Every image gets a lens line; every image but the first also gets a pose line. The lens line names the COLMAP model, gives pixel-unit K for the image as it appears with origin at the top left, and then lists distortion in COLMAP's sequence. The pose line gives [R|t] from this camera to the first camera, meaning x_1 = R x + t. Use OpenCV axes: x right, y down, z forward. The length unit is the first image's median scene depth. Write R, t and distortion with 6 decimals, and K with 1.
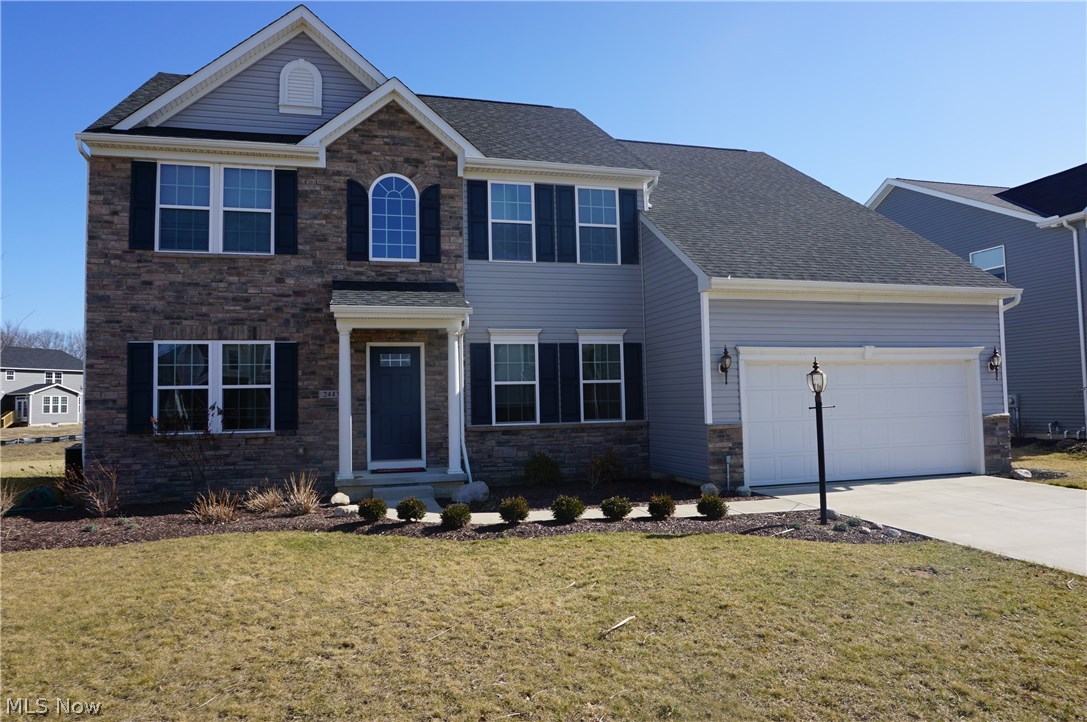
lens RADIAL K [[722.5, 0, 537.1], [0, 722.5, 356.7], [0, 0, 1]] dist [-0.048721, 0.020210]
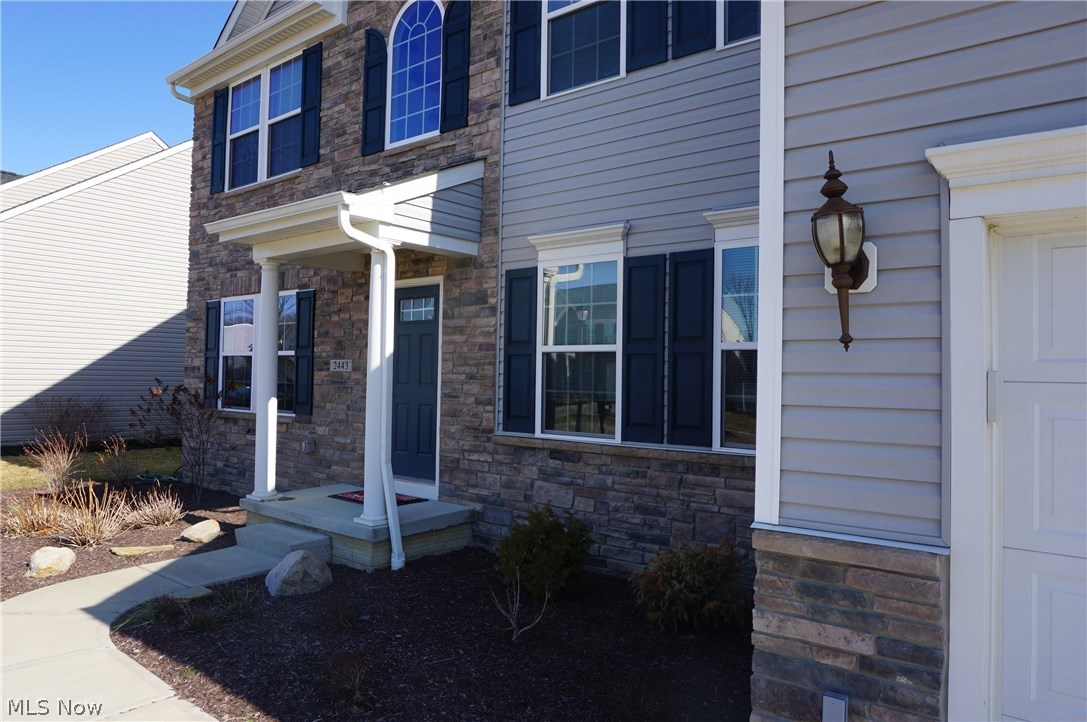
lens RADIAL K [[722.5, 0, 539.0], [0, 722.5, 357.8], [0, 0, 1]] dist [-0.048721, 0.020210]
pose [[0.593247, 0.008106, -0.804980, 0.344356], [0.019600, 0.999507, 0.024509, 0.031978], [0.804782, -0.030318, 0.592795, 0.745366]]
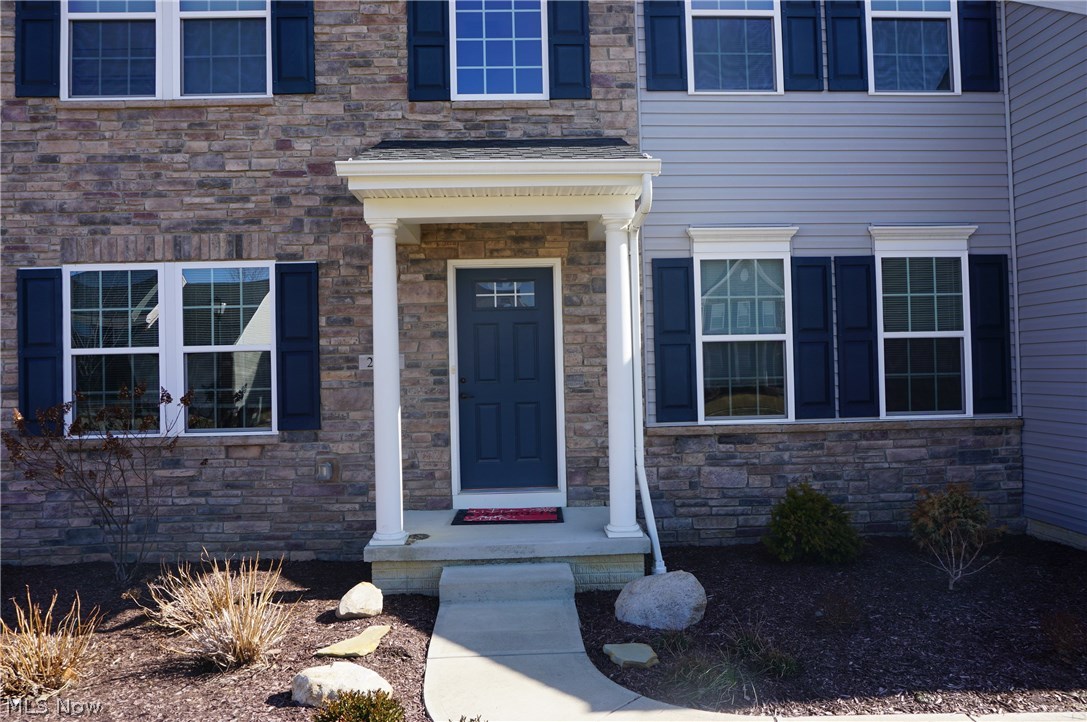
lens RADIAL K [[722.5, 0, 543.2], [0, 722.5, 365.6], [0, 0, 1]] dist [-0.048721, 0.020210]
pose [[0.974844, -0.002829, -0.222871, -0.057641], [0.014653, 0.998570, 0.051416, 0.029231], [0.222407, -0.053388, 0.973491, 0.516132]]
